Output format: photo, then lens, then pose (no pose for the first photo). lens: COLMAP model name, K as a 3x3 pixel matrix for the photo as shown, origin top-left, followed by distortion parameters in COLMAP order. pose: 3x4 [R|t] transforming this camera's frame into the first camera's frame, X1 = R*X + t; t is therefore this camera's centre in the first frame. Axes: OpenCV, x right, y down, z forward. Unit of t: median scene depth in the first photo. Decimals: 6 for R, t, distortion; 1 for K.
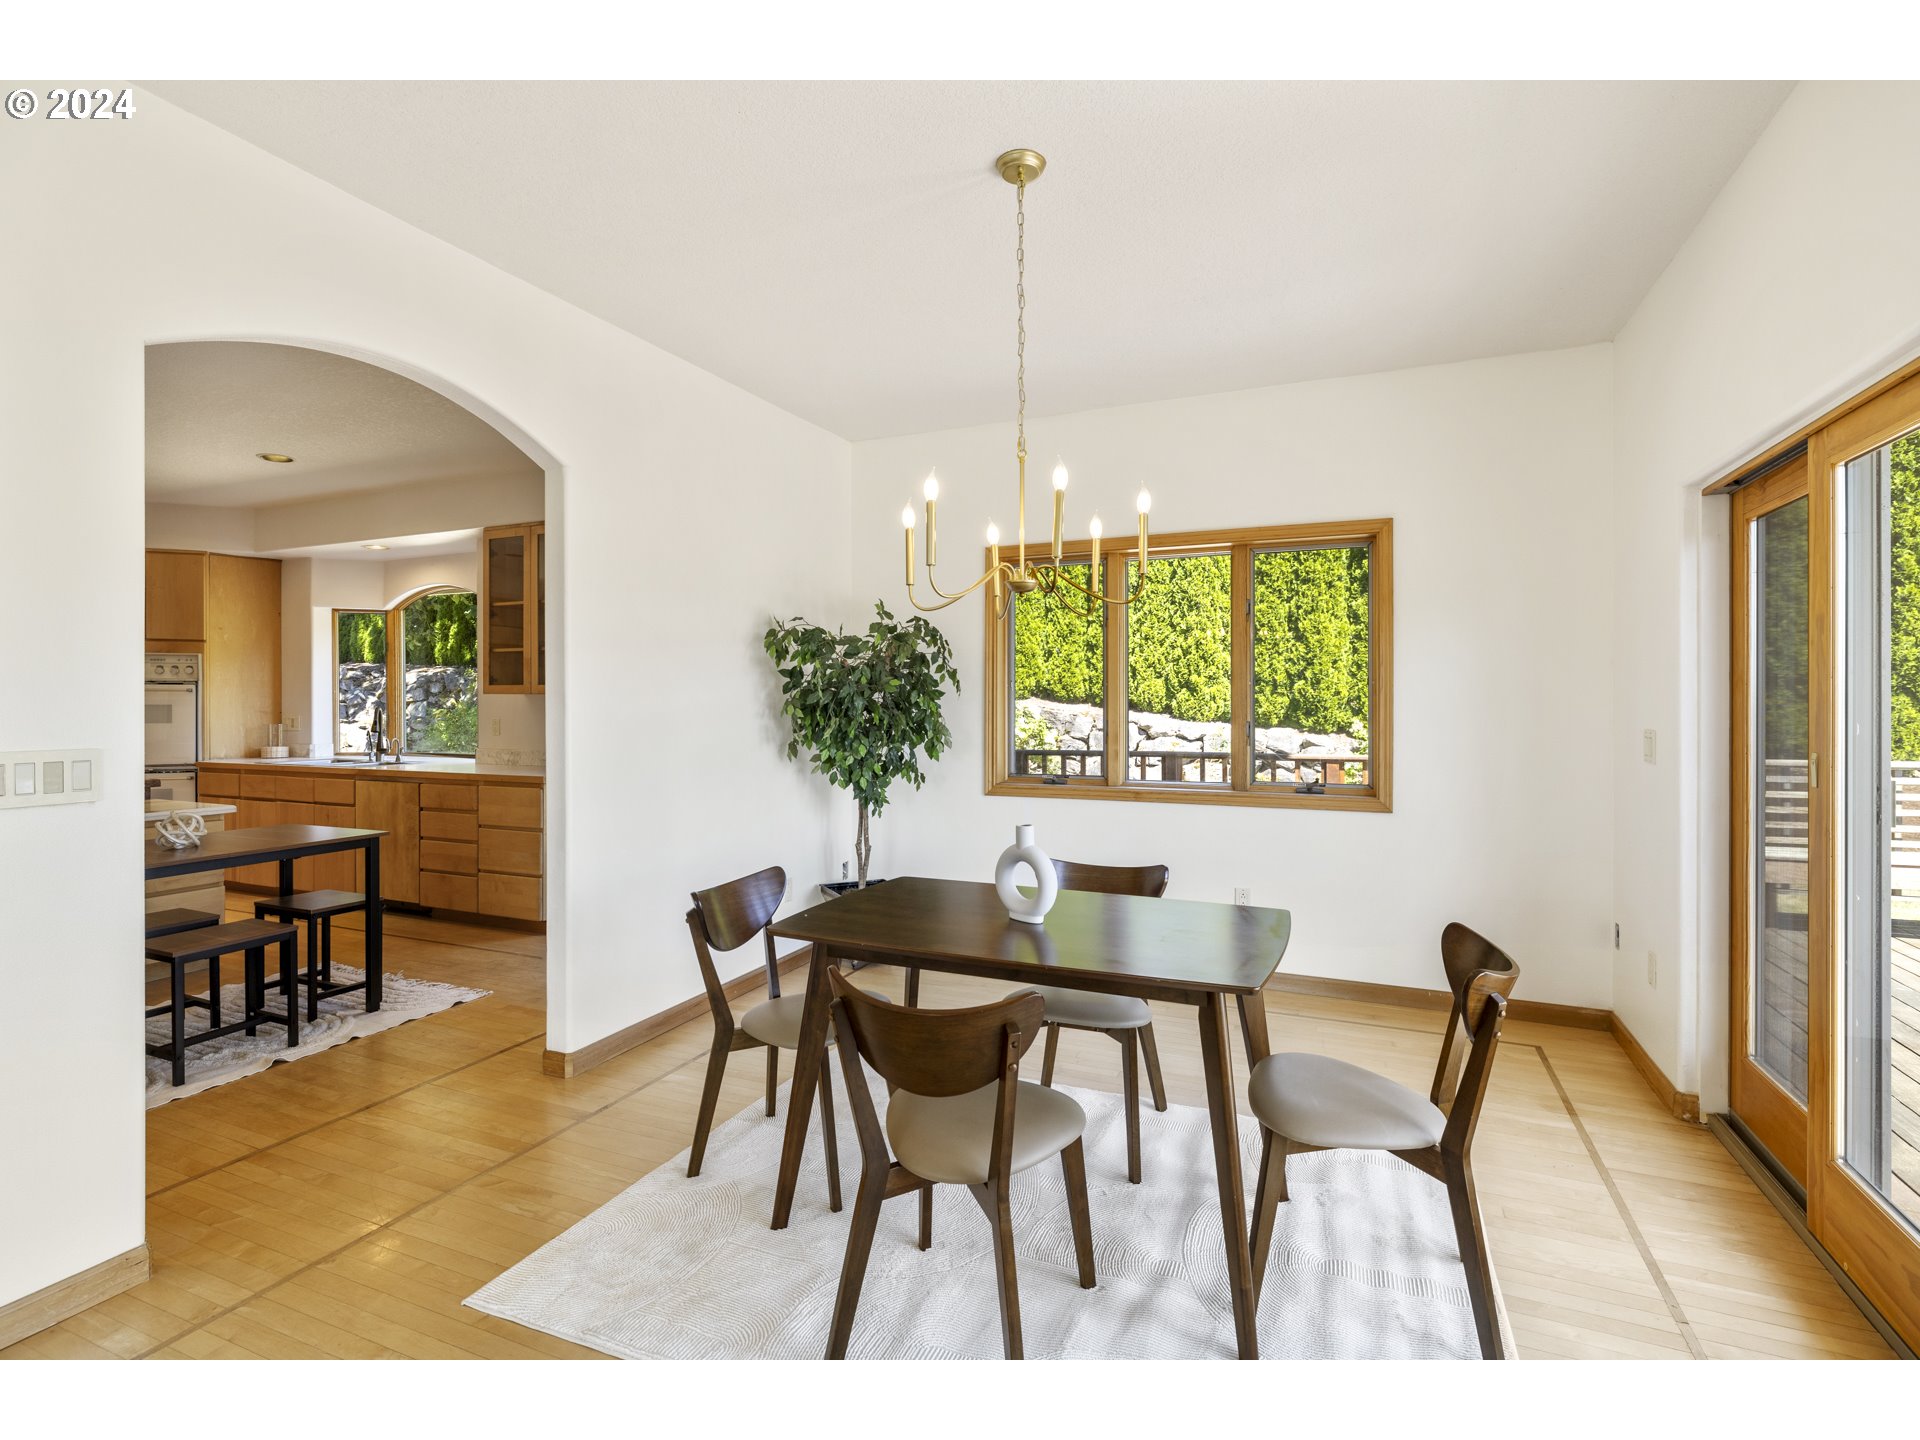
lens RADIAL K [[914.0, 0, 967.4], [0, 914.0, 697.9], [0, 0, 1]] dist [-0.003272, 0.000948]
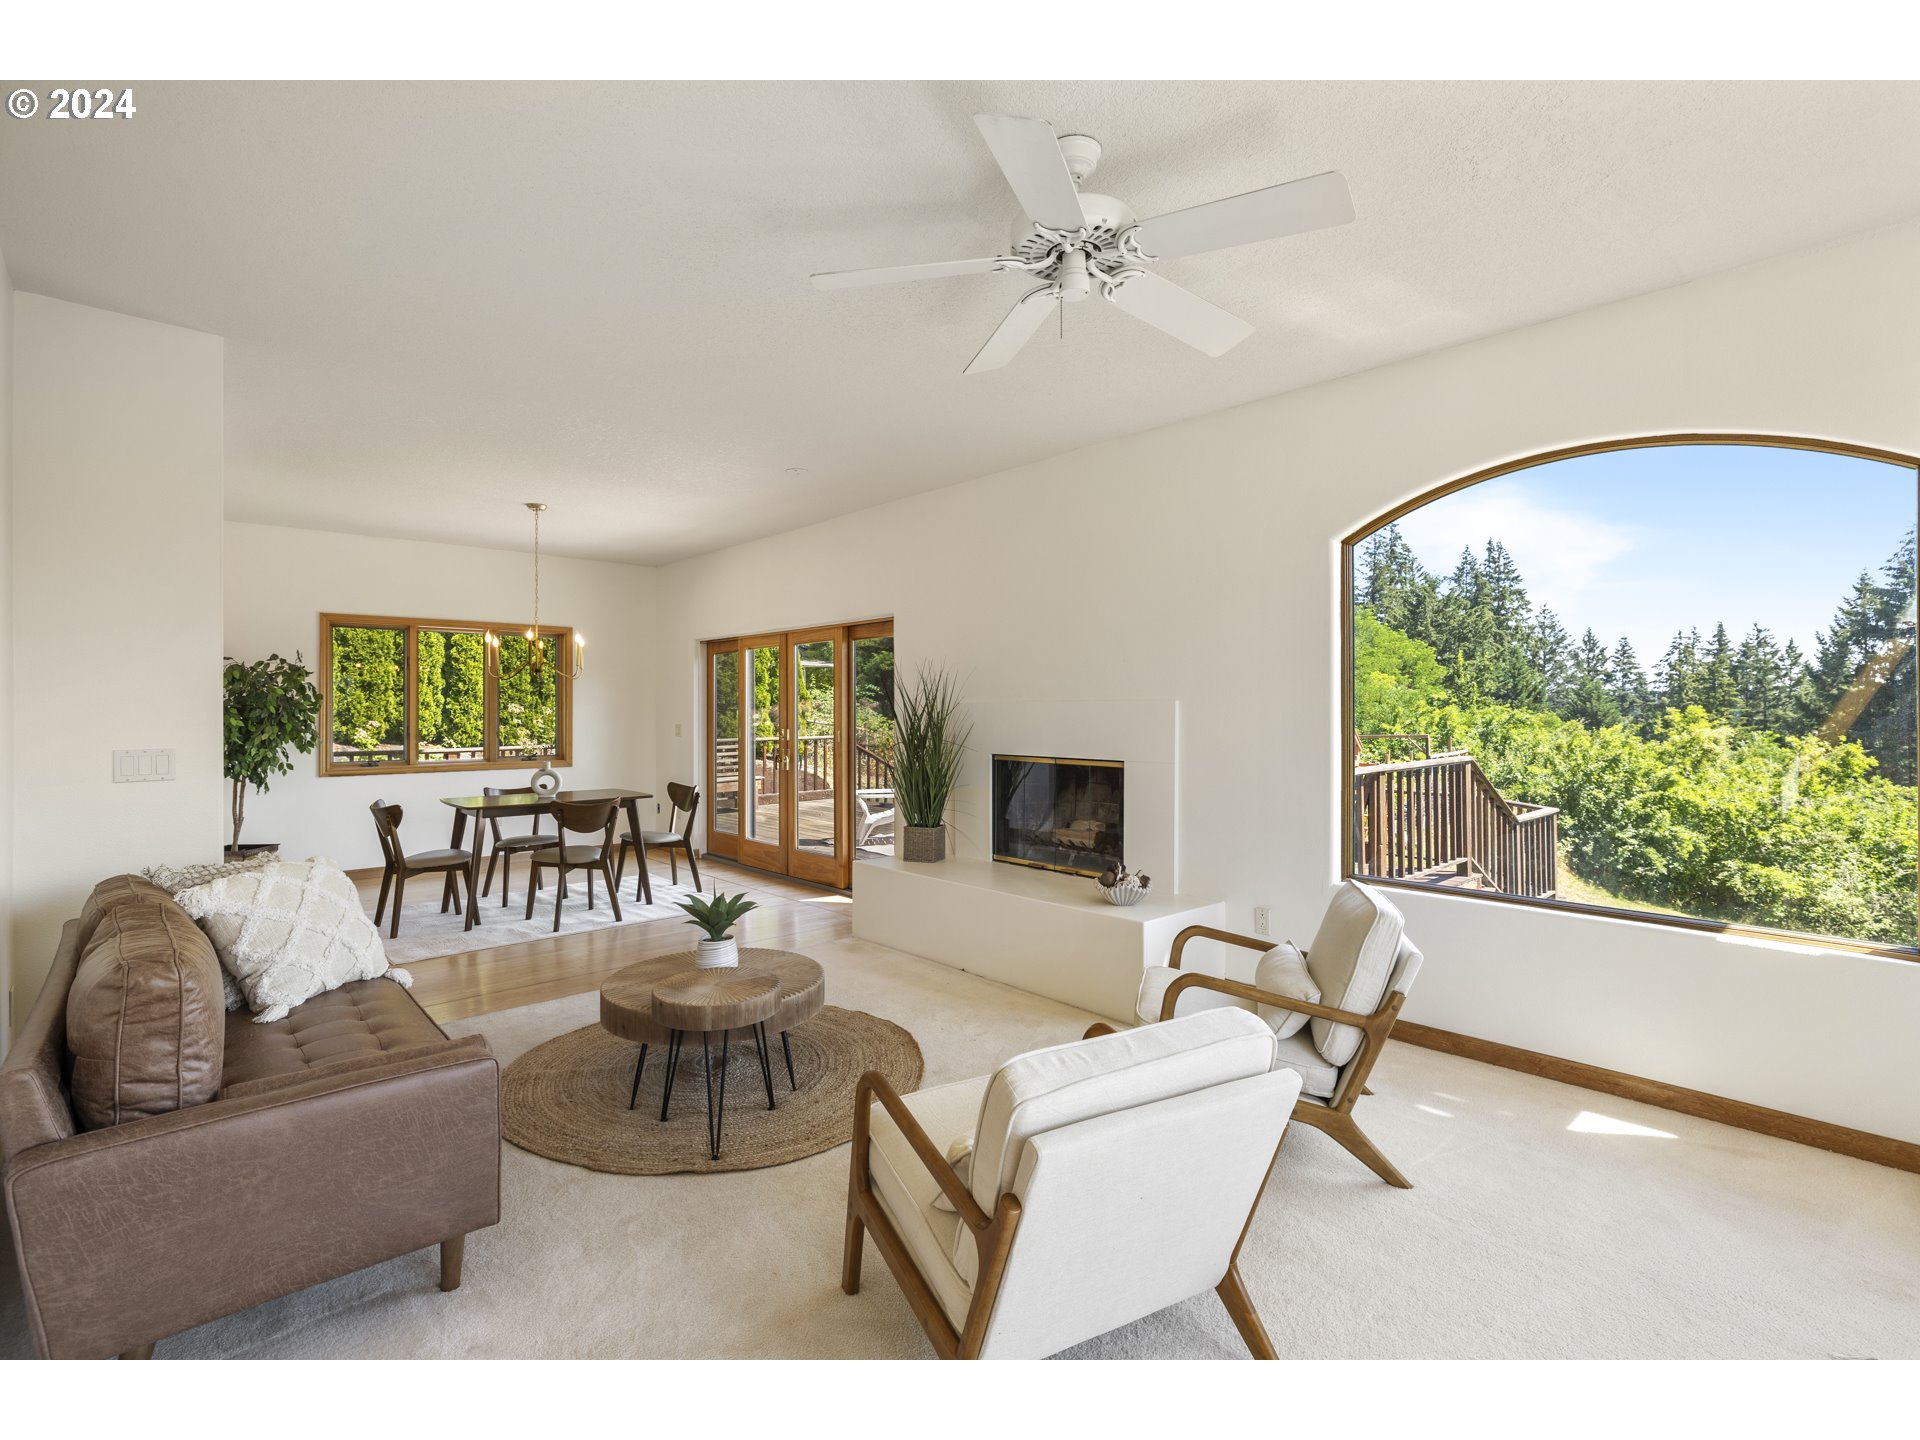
lens RADIAL K [[900.9, 0, 966.6], [0, 900.9, 707.8], [0, 0, 1]] dist [-0.000127, -0.000863]
pose [[0.411095, 0.002635, 0.911589, -0.916798], [-0.002157, 0.999996, -0.001918, -0.007885], [-0.911590, -0.001178, 0.411099, -0.599462]]
